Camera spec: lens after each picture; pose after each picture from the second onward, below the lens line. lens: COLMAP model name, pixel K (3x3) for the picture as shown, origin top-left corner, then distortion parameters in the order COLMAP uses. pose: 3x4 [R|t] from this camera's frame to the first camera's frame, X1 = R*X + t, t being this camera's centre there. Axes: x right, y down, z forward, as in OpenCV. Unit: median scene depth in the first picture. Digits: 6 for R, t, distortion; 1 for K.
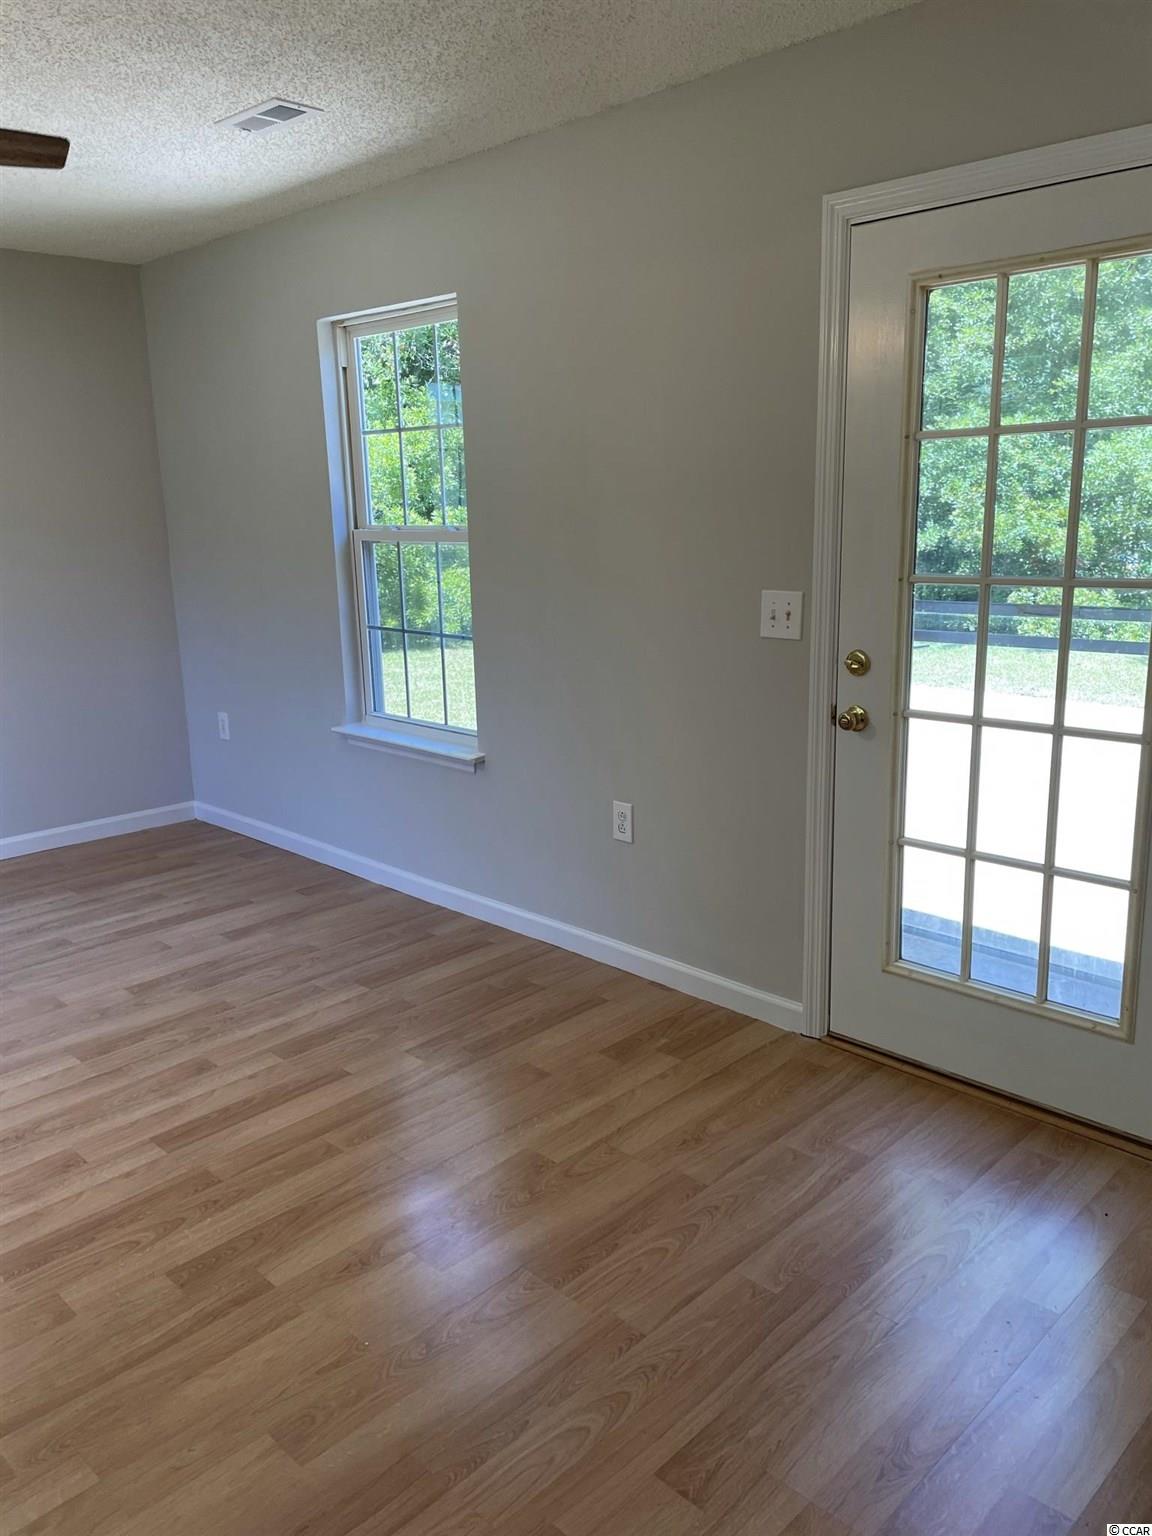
lens RADIAL K [[1157.4, 0, 575.0], [0, 1157.4, 754.6], [0, 0, 1]] dist [0.096079, -0.114509]
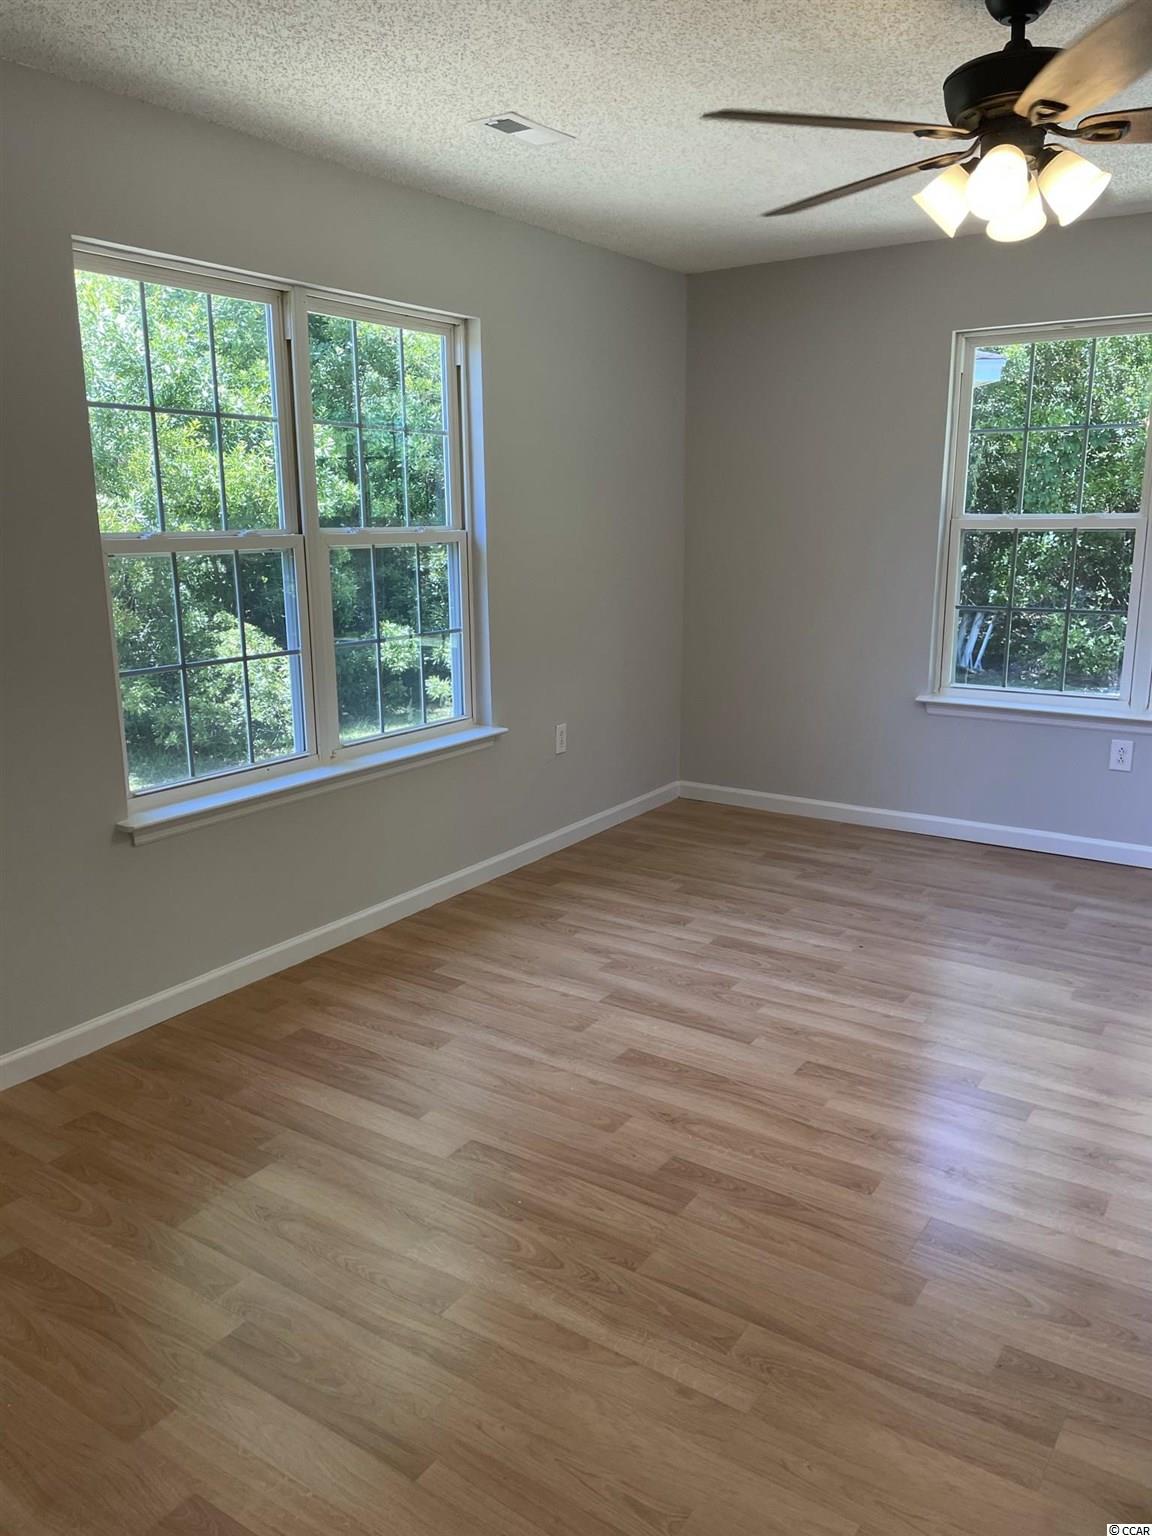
lens RADIAL K [[1157.4, 0, 564.3], [0, 1157.4, 760.0], [0, 0, 1]] dist [0.096079, -0.114509]
pose [[0.180877, 0.232547, -0.955618, 0.245648], [-0.207728, 0.958757, 0.193993, -0.066848], [0.961318, 0.163419, 0.221724, 0.279487]]
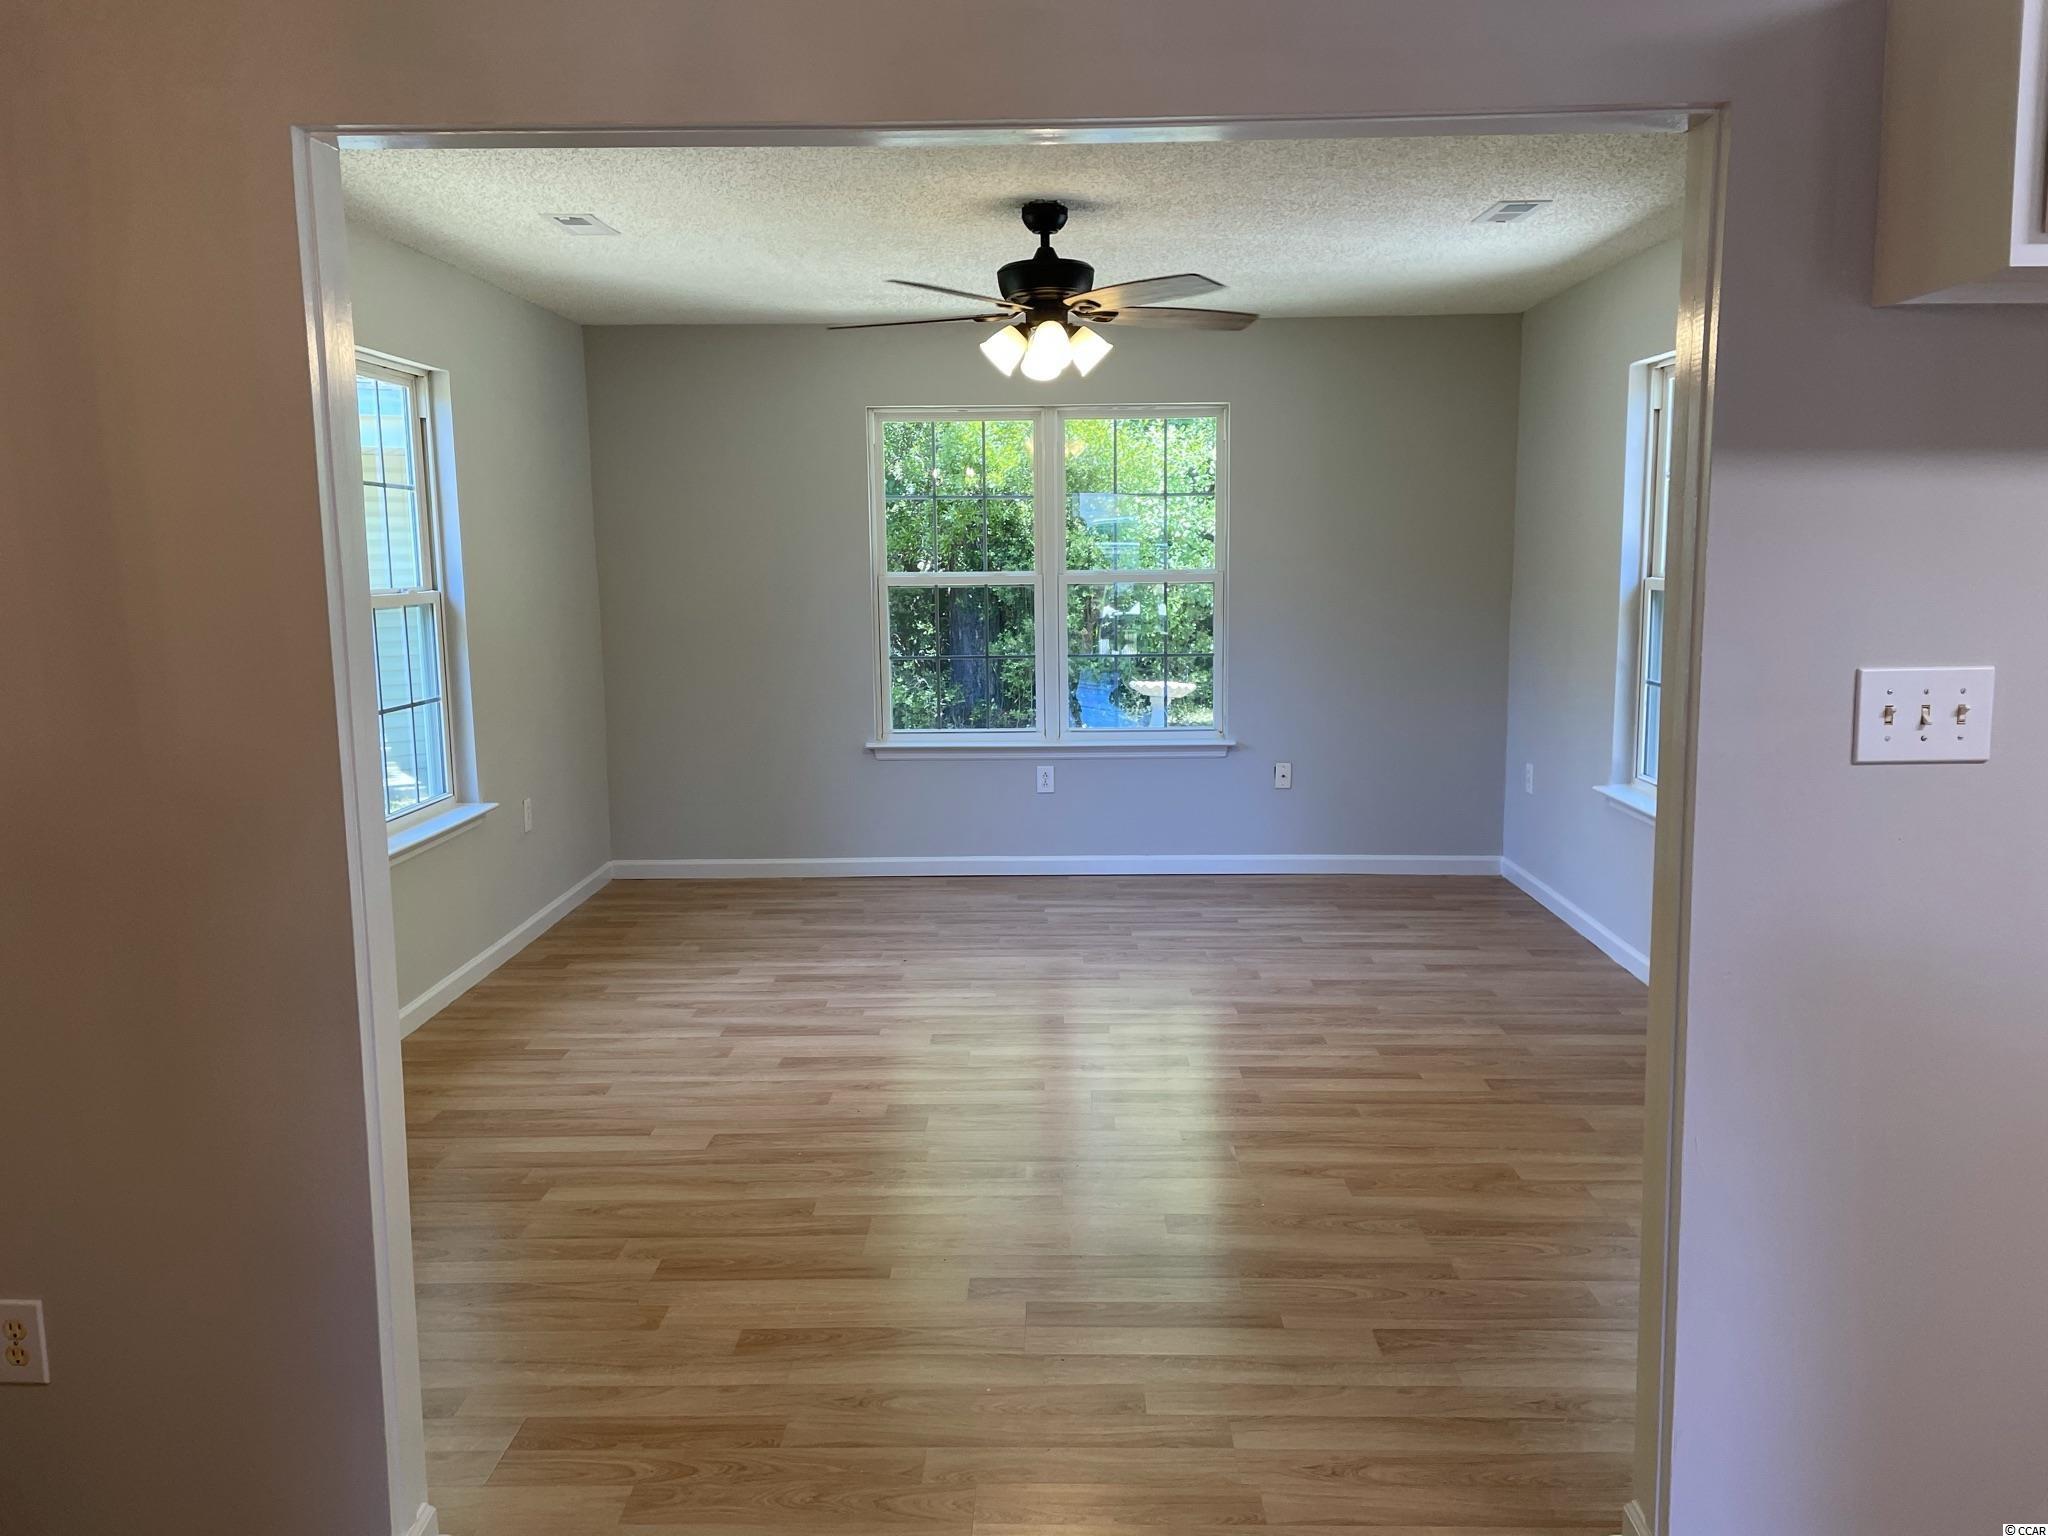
lens RADIAL K [[1543.2, 0, 1038.2], [0, 1543.2, 752.7], [0, 0, 1]] dist [0.096079, -0.114509]
pose [[0.694416, 0.111894, -0.710820, 0.517446], [-0.160056, 0.987107, -0.000977, 0.031908], [0.701547, 0.114449, 0.703373, -0.276974]]
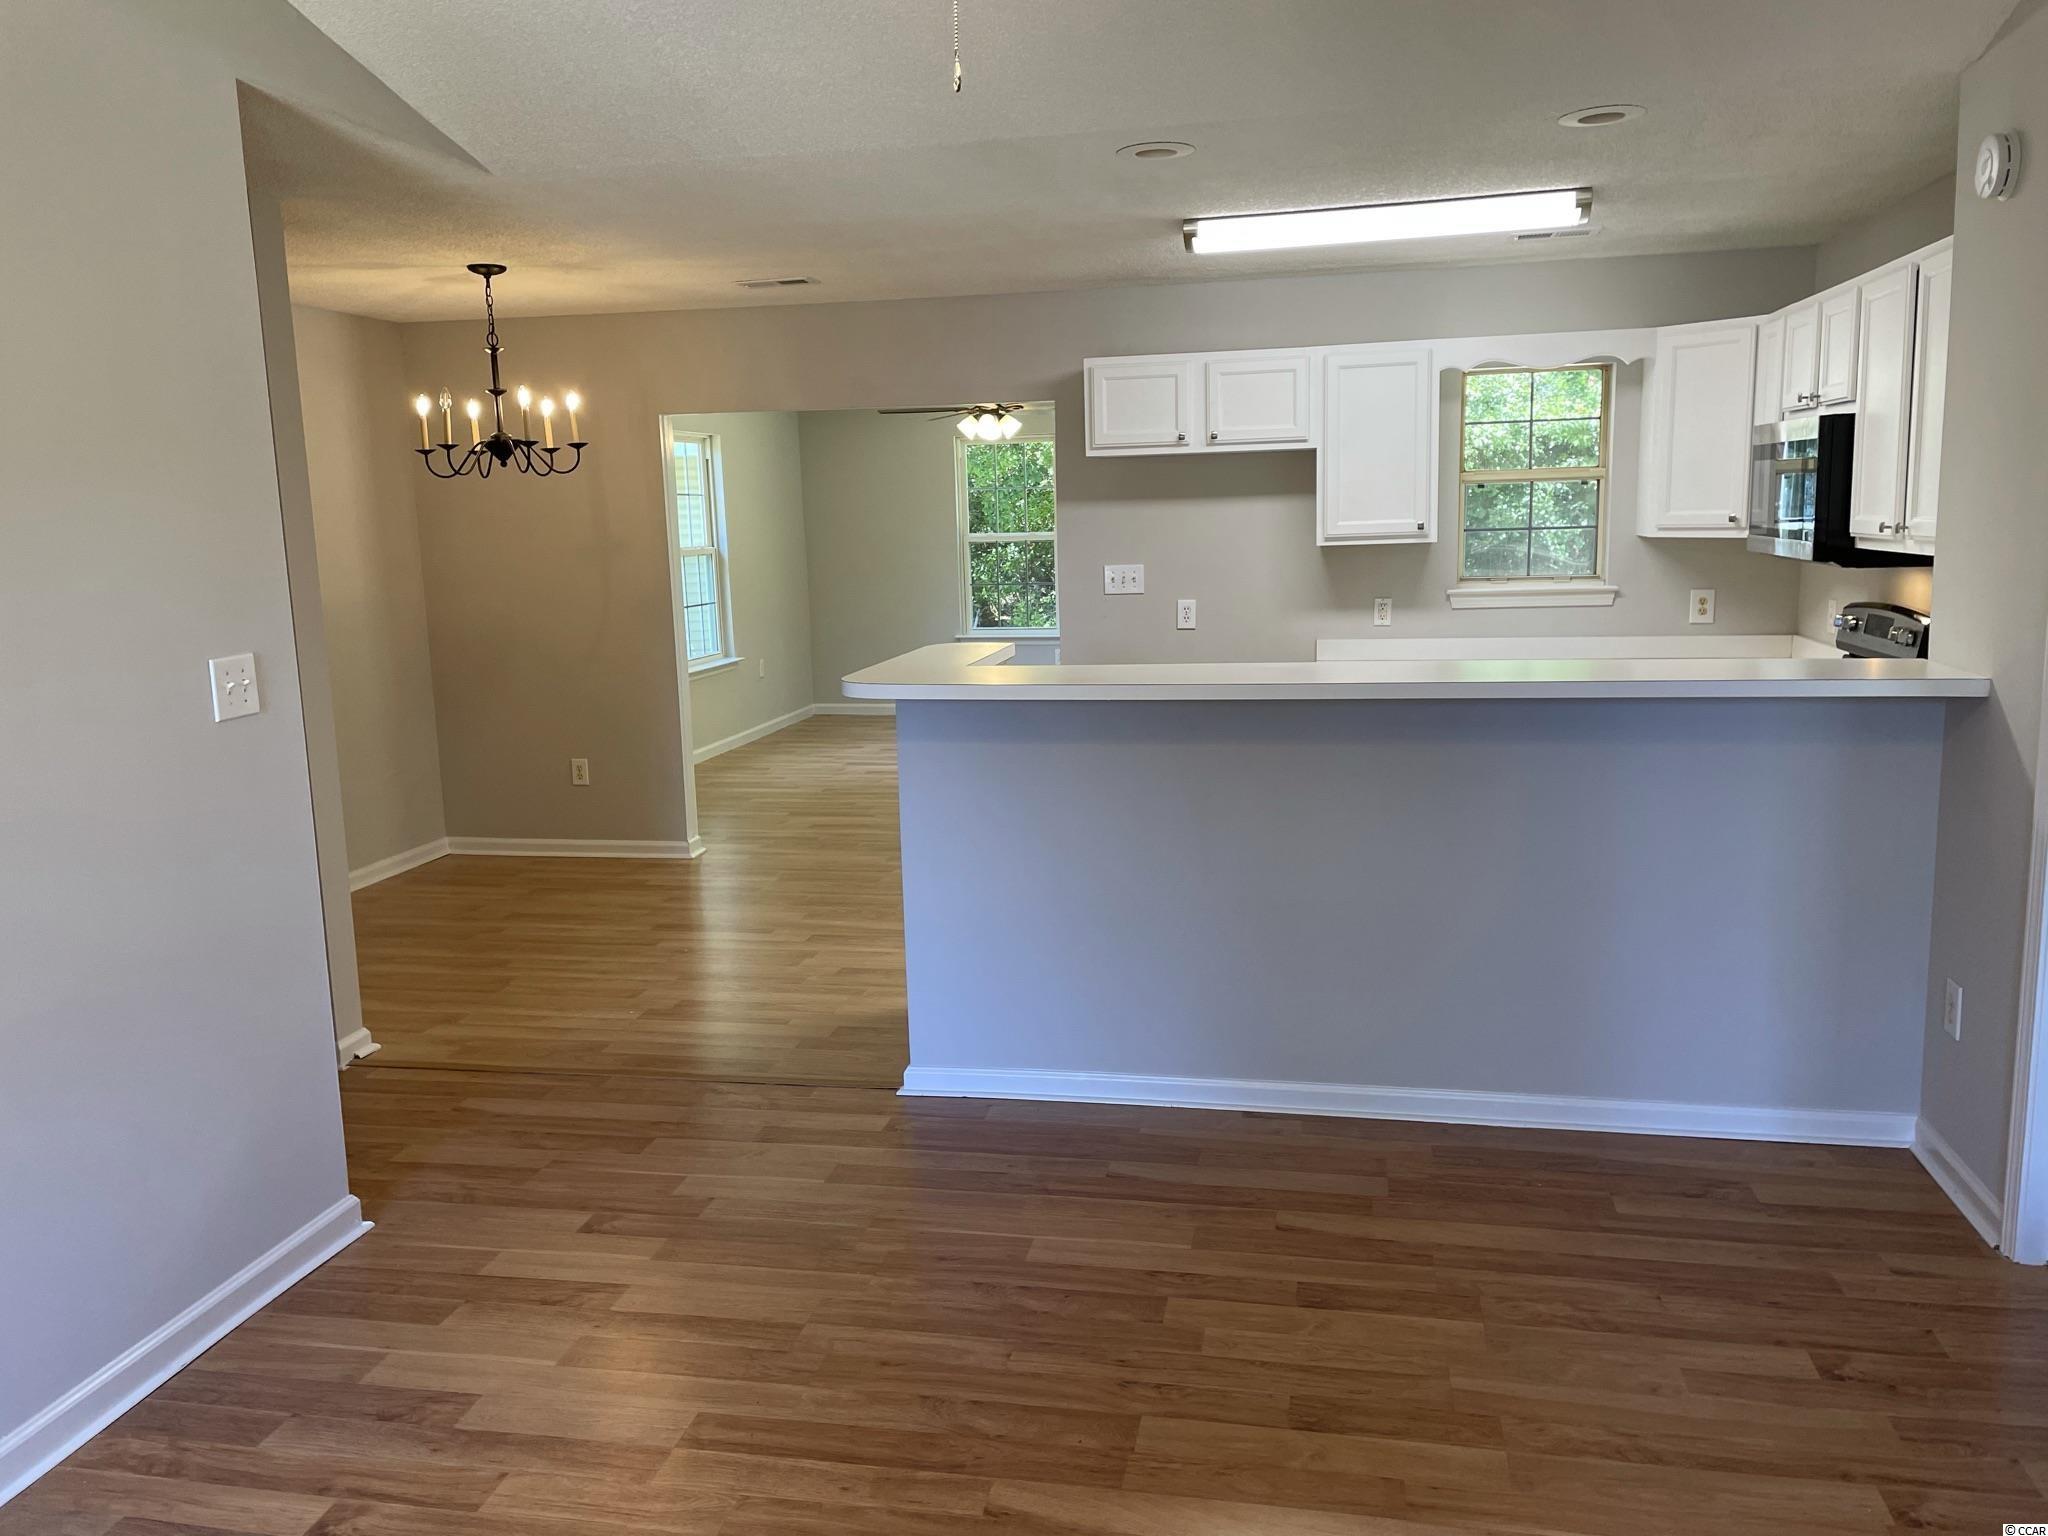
lens RADIAL K [[1543.2, 0, 1030.8], [0, 1543.2, 756.4], [0, 0, 1]] dist [0.096079, -0.114509]
pose [[0.549856, 0.143501, -0.822840, 1.956276], [-0.166205, 0.984229, 0.060582, 0.085988], [0.818556, 0.103449, 0.565034, -0.817094]]
